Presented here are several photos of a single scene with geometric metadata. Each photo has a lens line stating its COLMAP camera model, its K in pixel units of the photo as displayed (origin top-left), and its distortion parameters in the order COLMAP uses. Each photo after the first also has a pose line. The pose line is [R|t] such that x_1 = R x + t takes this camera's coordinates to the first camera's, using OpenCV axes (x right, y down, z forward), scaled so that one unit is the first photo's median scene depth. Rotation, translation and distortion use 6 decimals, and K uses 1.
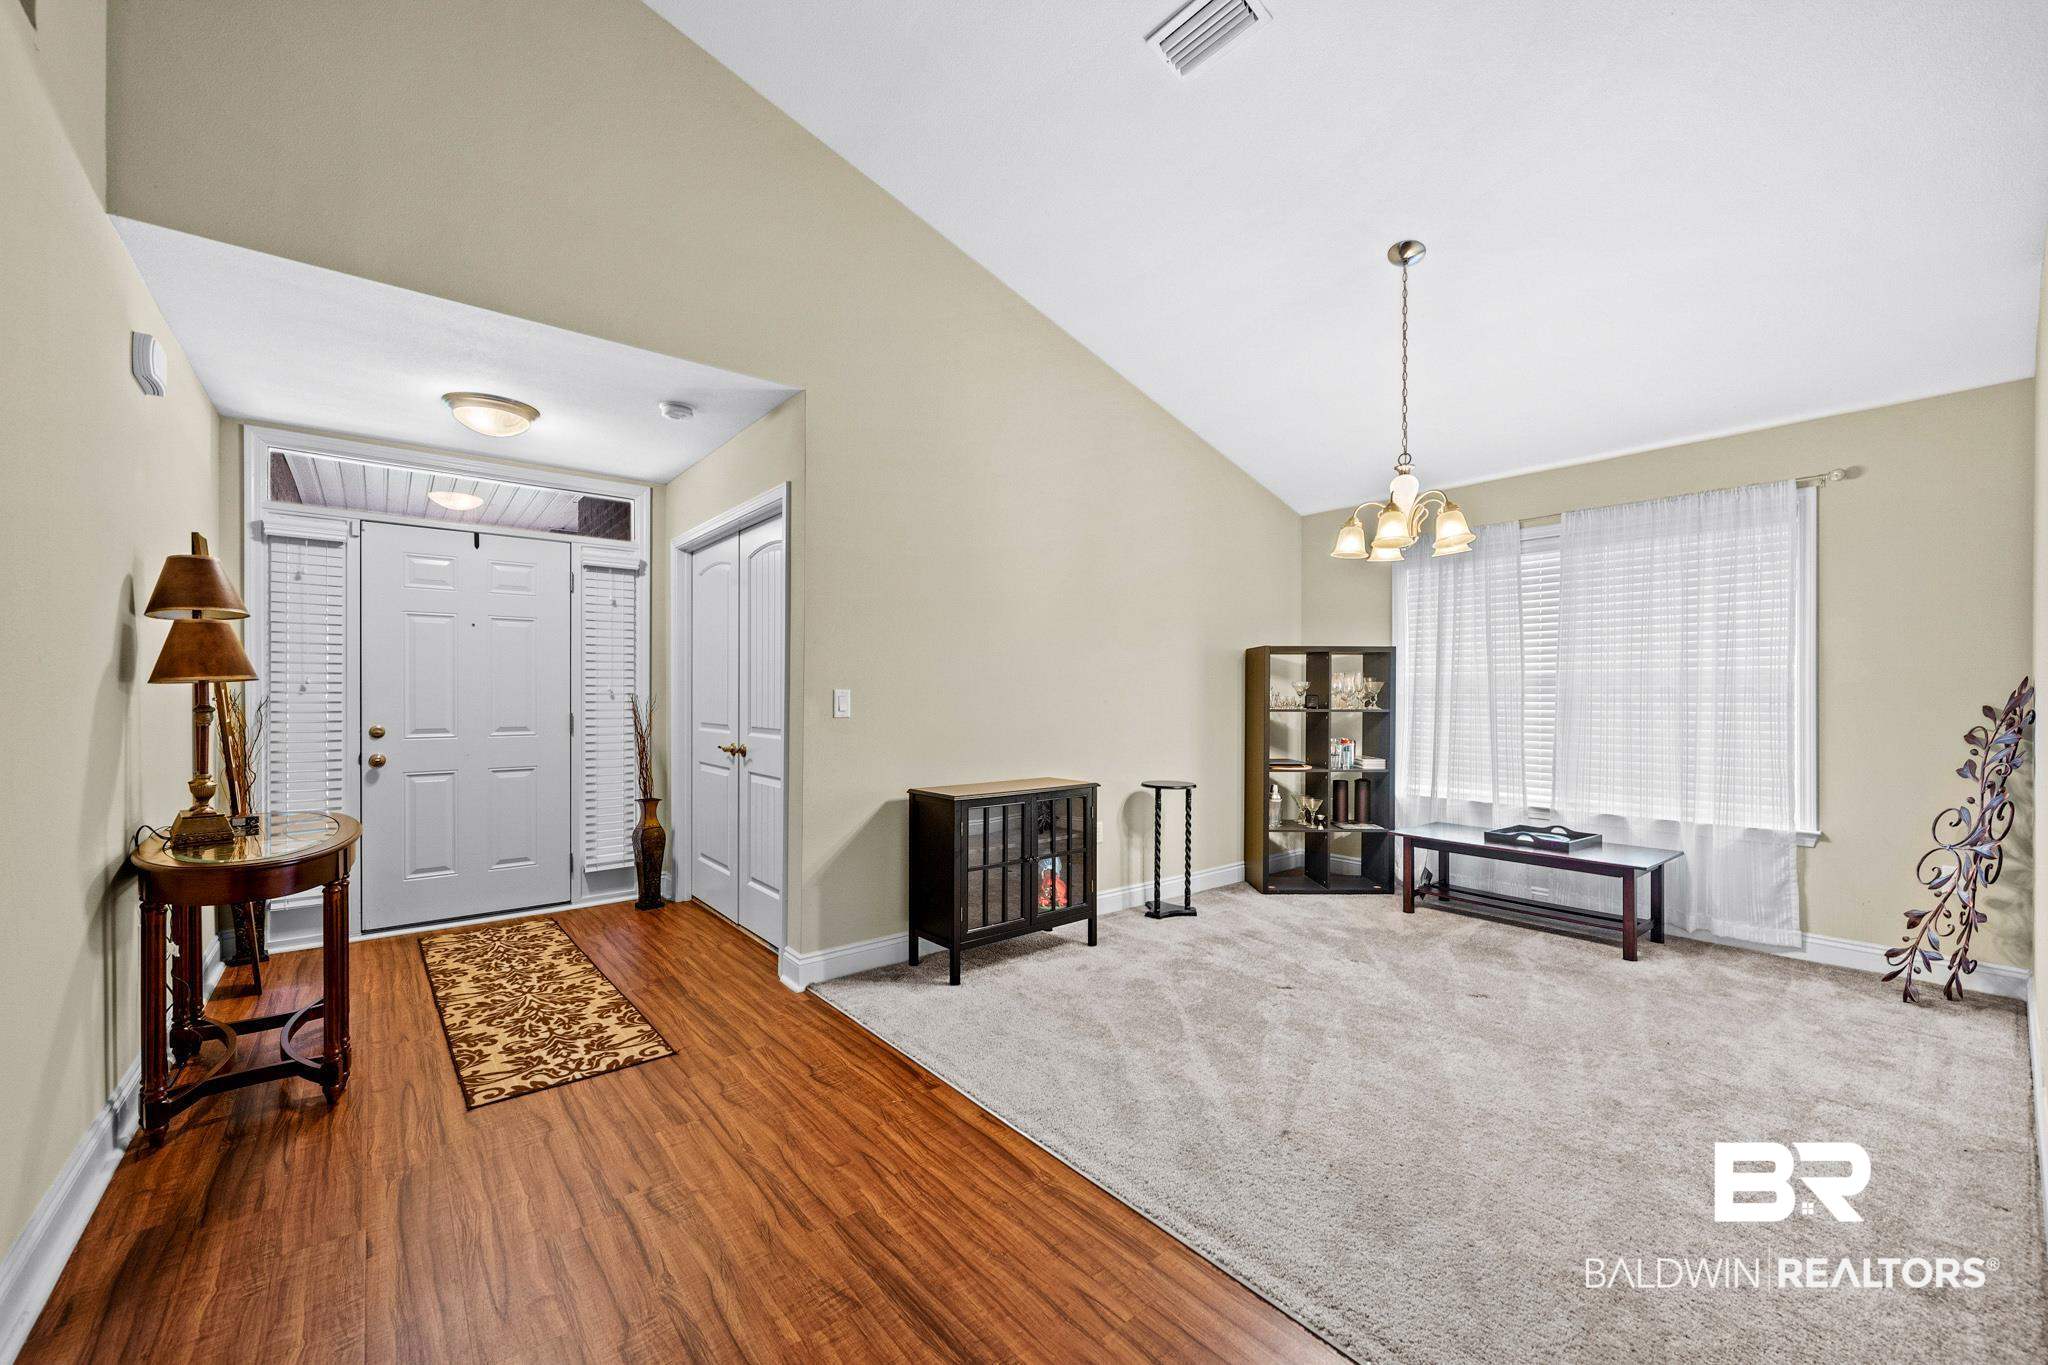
lens RADIAL K [[801.7, 0, 1022.4], [0, 801.7, 696.7], [0, 0, 1]] dist [0.000125, -0.000572]
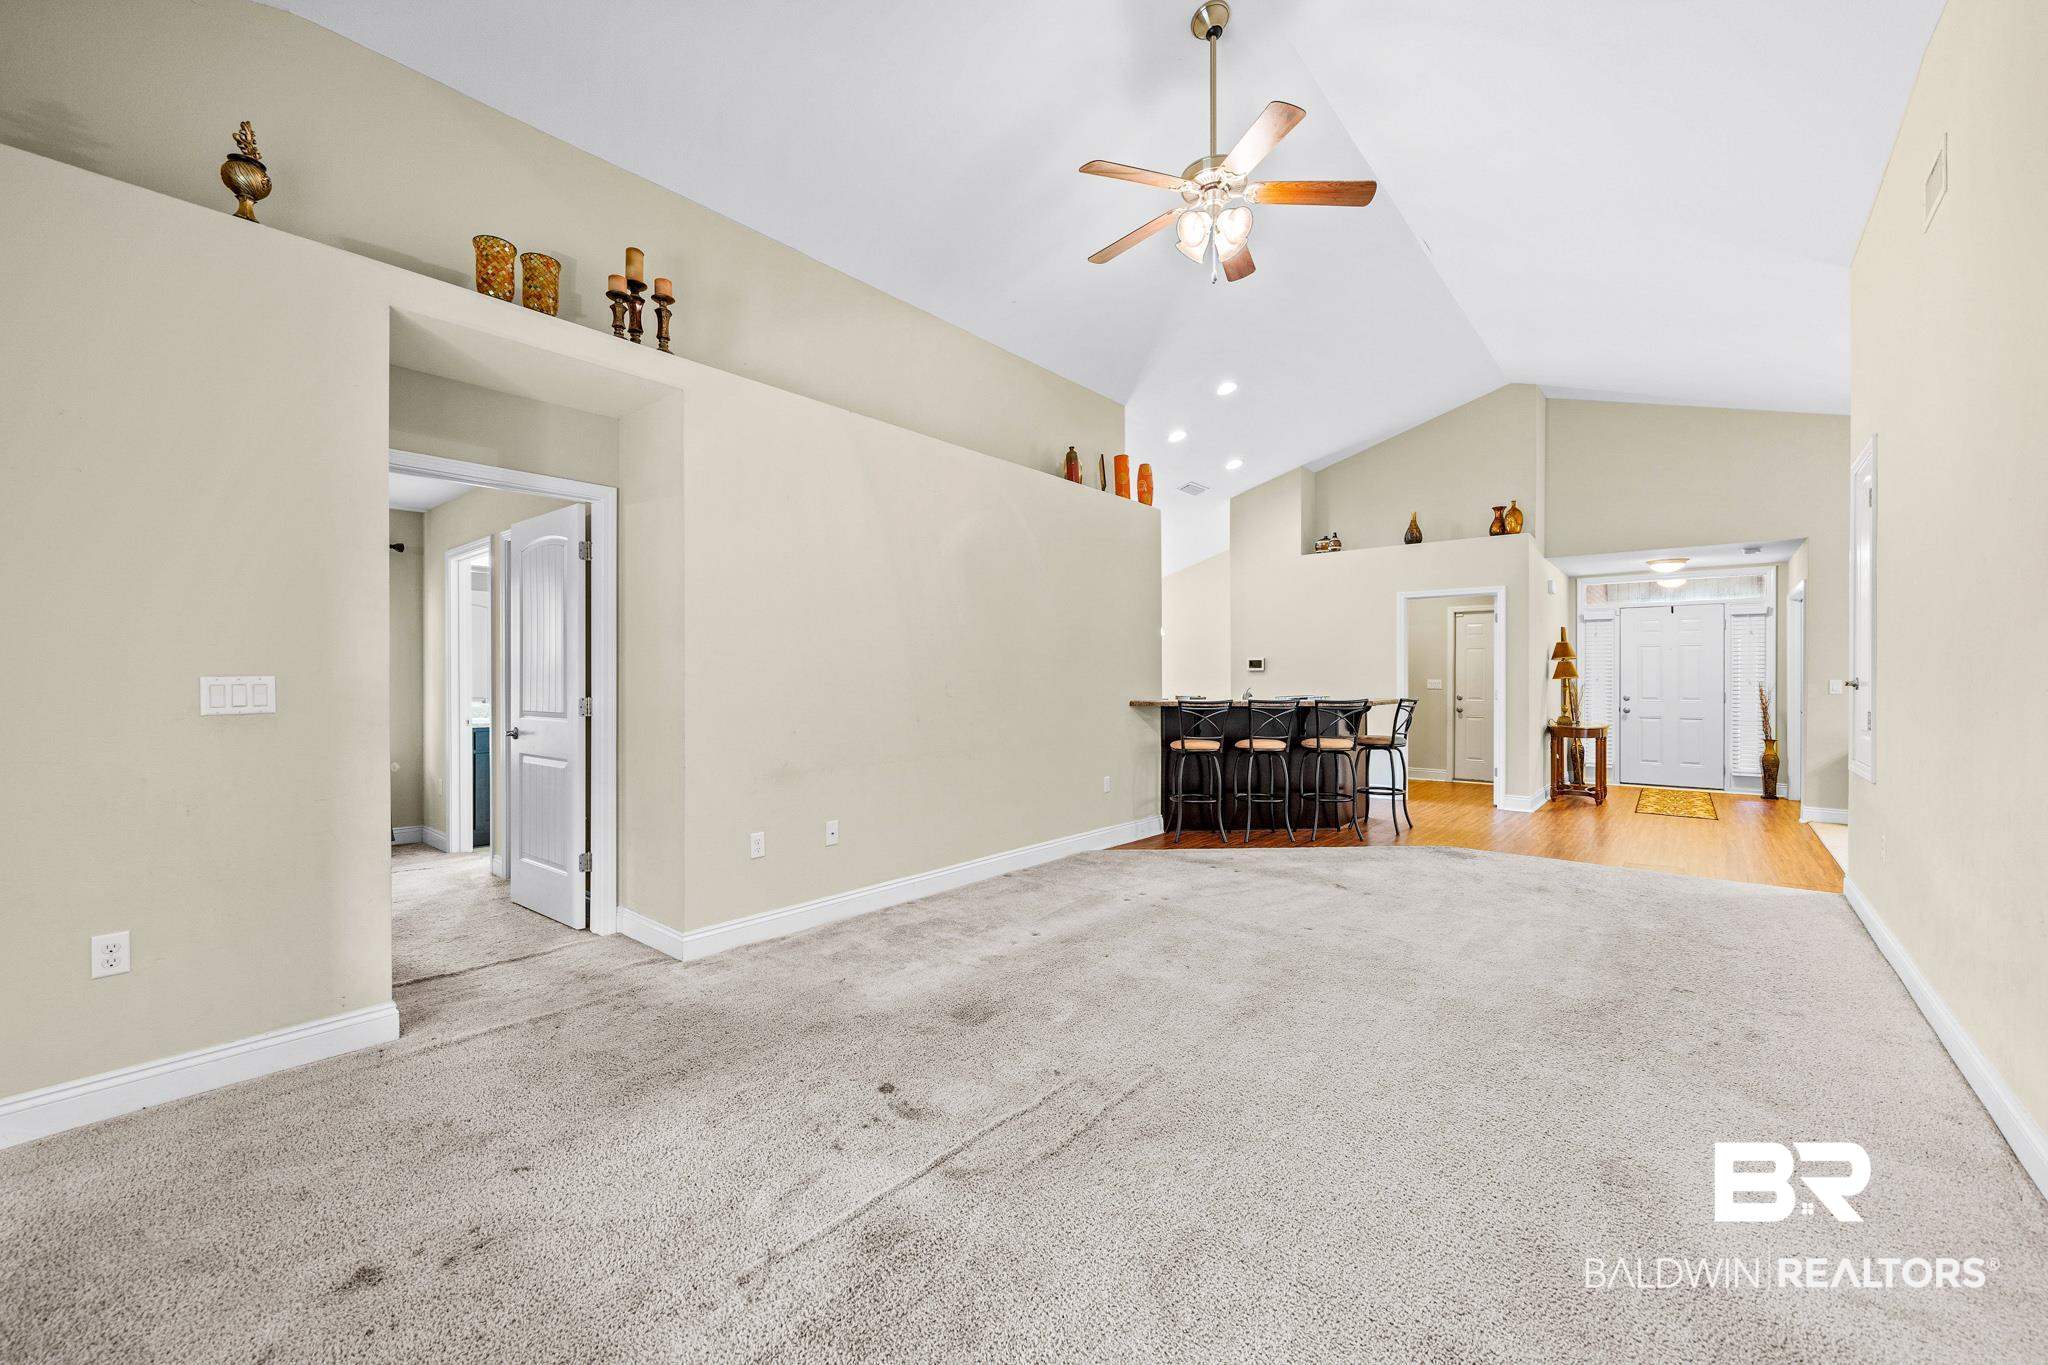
lens RADIAL K [[801.7, 0, 1025.4], [0, 801.7, 680.7], [0, 0, 1]] dist [0.000125, -0.000572]
pose [[0.190613, 0.001706, -0.981664, 1.407389], [-0.000995, 0.999998, 0.001544, -0.009838], [0.981665, 0.000683, 0.190615, -1.419540]]
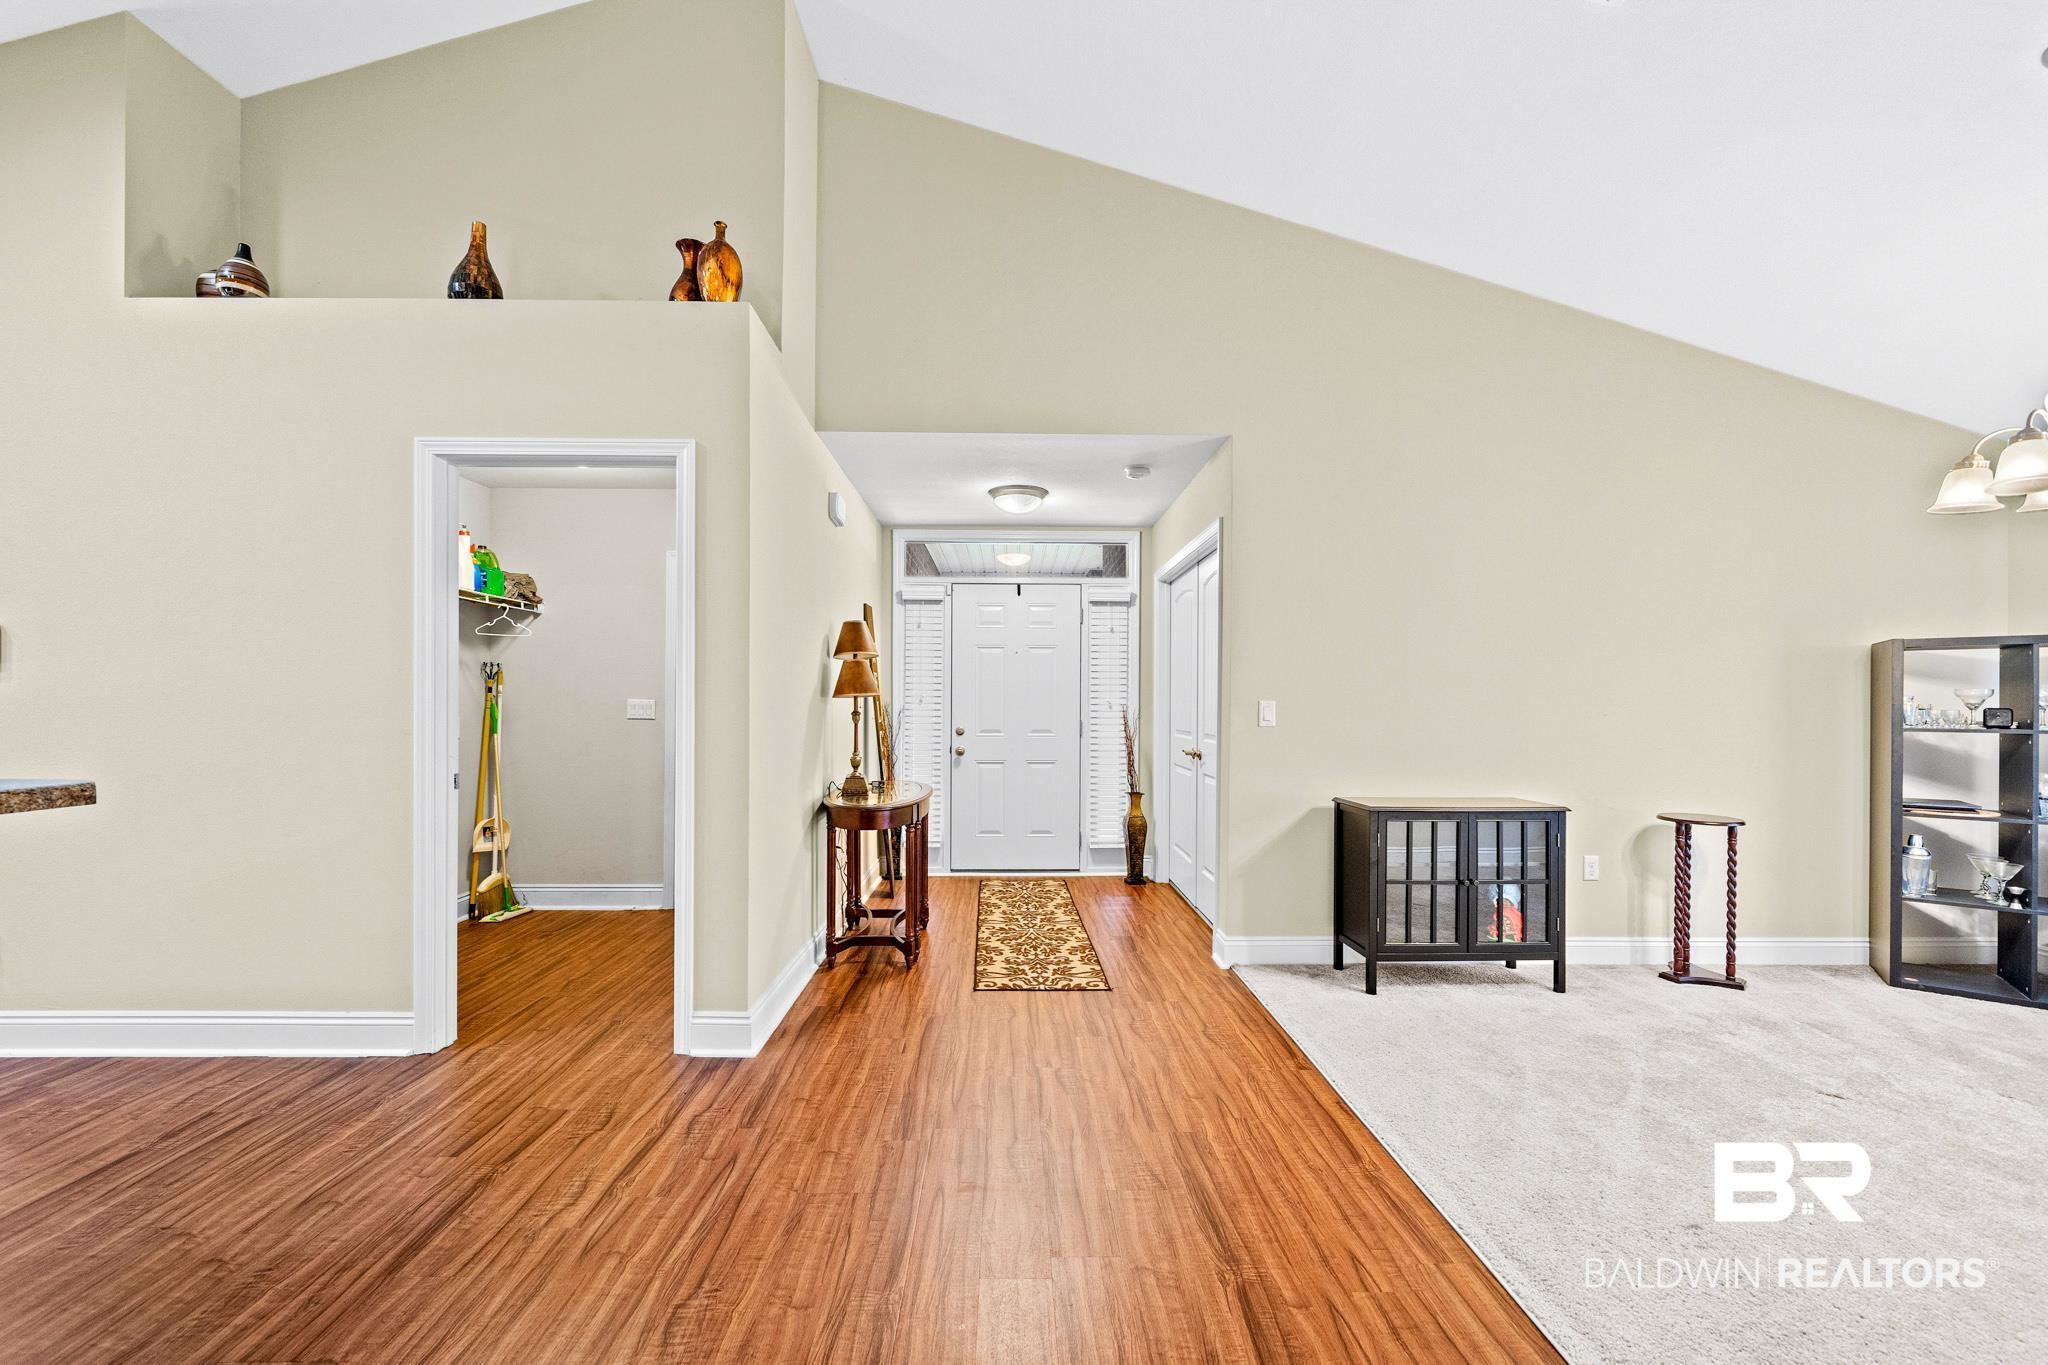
lens RADIAL K [[801.7, 0, 1016.8], [0, 801.7, 704.1], [0, 0, 1]] dist [0.000125, -0.000572]
pose [[0.785749, 0.001431, -0.618544, 0.189291], [-0.004152, 0.999987, -0.002962, -0.000118], [0.618531, 0.004896, 0.785745, -0.068961]]
